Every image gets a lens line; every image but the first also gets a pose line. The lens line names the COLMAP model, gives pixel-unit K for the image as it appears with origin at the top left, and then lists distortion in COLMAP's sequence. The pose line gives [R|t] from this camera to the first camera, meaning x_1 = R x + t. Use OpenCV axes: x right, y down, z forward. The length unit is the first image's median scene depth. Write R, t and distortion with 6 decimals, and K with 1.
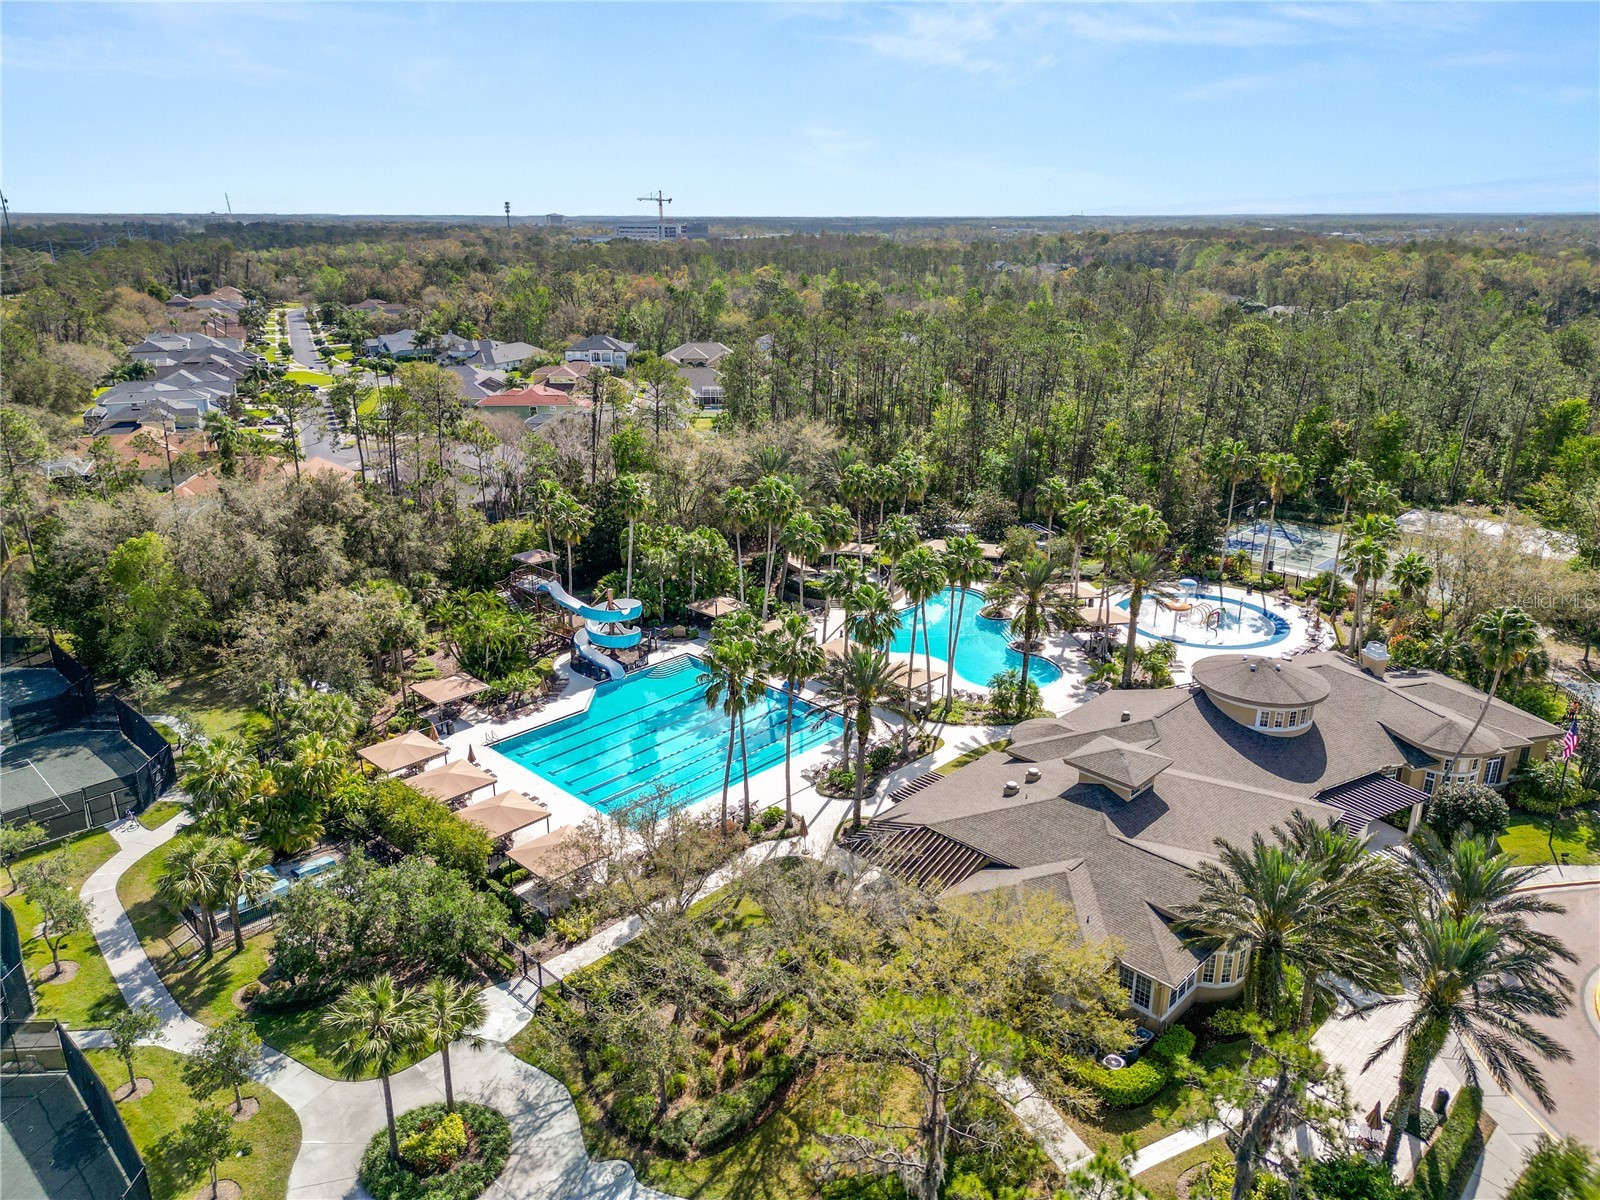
lens RADIAL K [[1136.3, 0, 834.8], [0, 1136.3, 601.7], [0, 0, 1]] dist [0.010185, 0.001688]
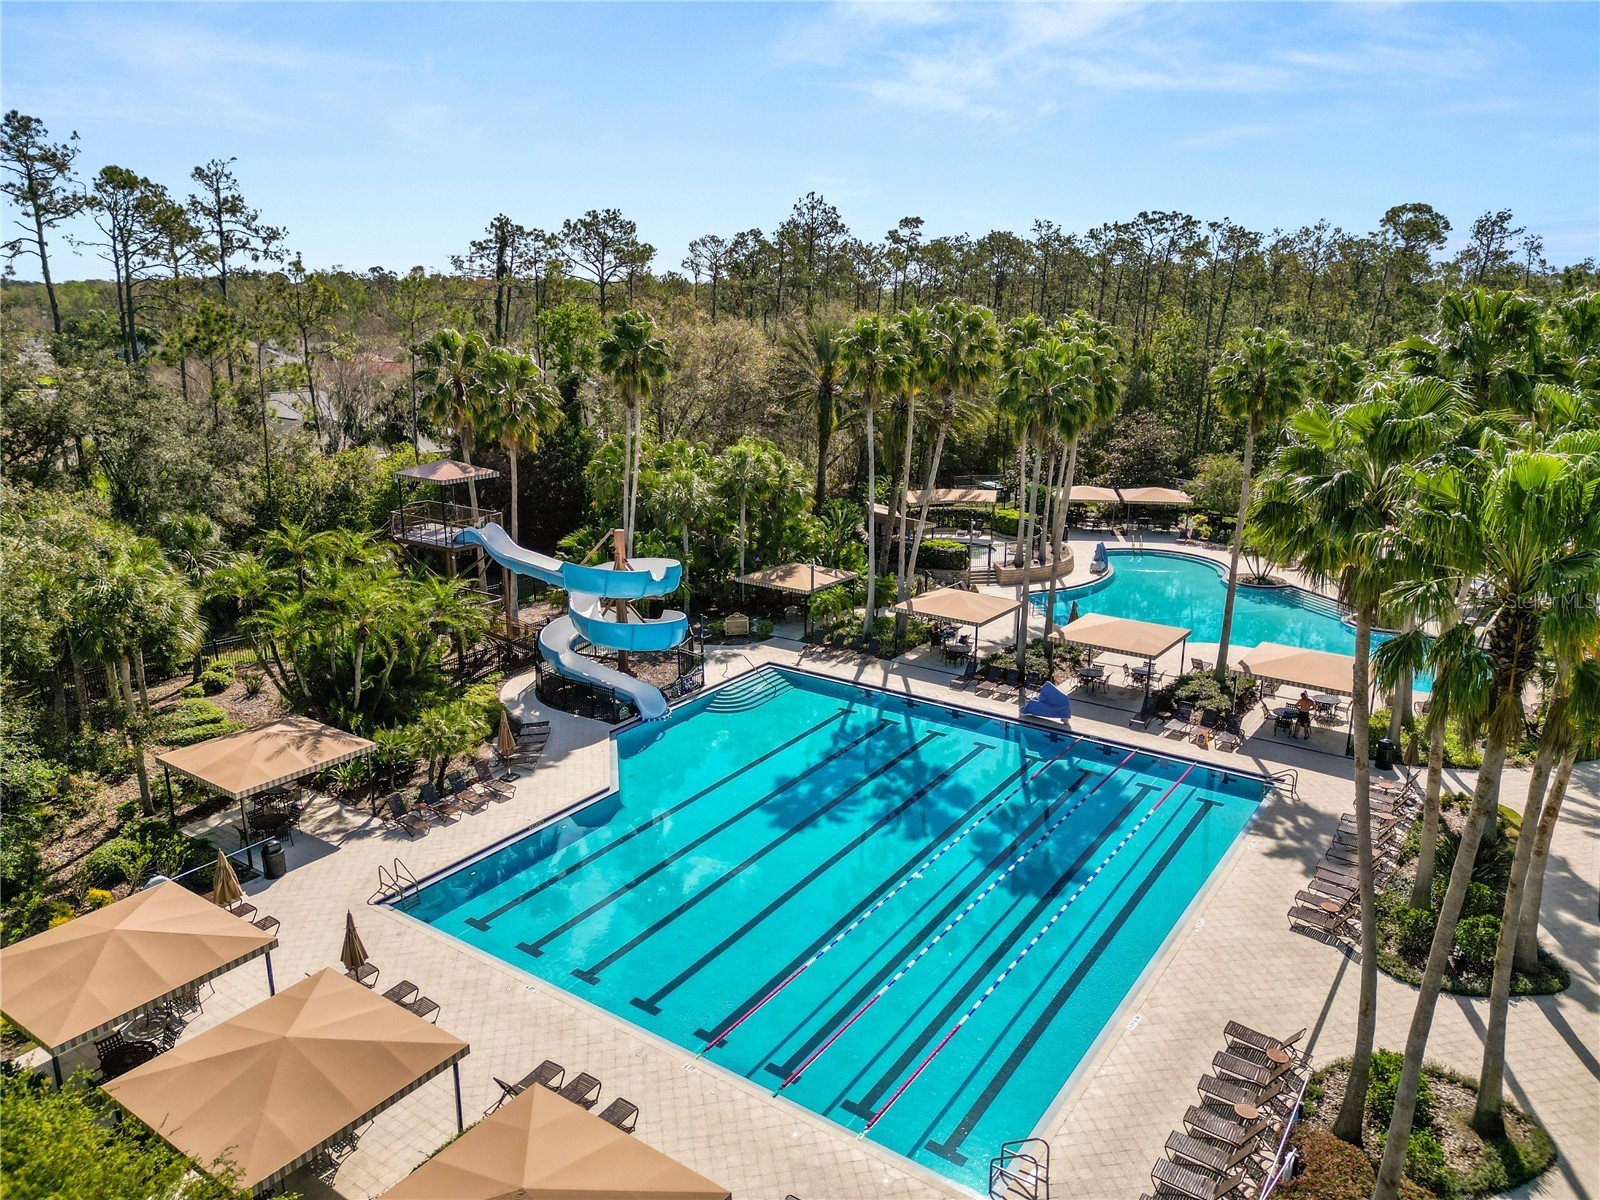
lens RADIAL K [[1136.3, 0, 834.8], [0, 1136.3, 601.7], [0, 0, 1]] dist [0.010185, 0.001688]
pose [[0.987020, -0.041040, 0.155268, -0.199437], [0.050394, 0.997113, -0.056798, 0.054266], [-0.152489, 0.063885, 0.986238, 0.566750]]
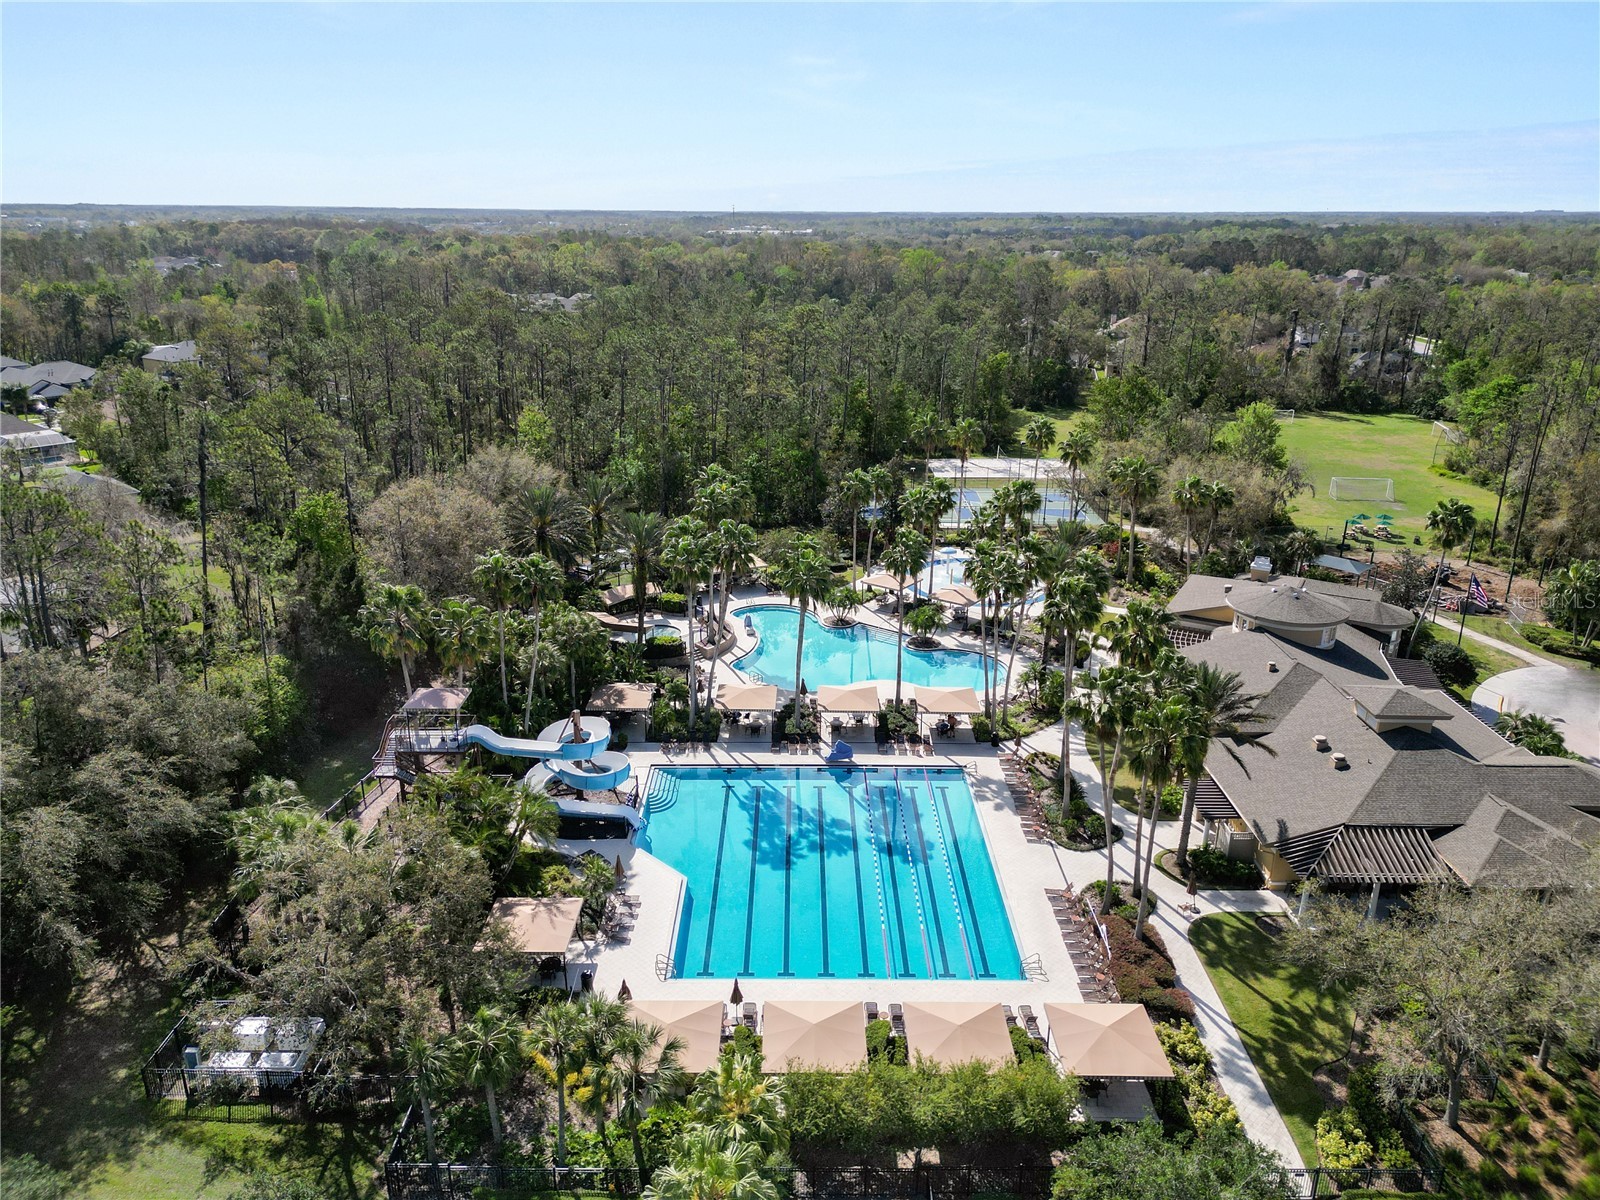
lens RADIAL K [[1136.3, 0, 834.8], [0, 1136.3, 601.7], [0, 0, 1]] dist [0.010185, 0.001688]
pose [[0.721667, -0.224964, 0.654666, -0.558944], [0.220432, 0.971173, 0.090734, -0.108950], [-0.656206, 0.078829, 0.750453, 0.396626]]
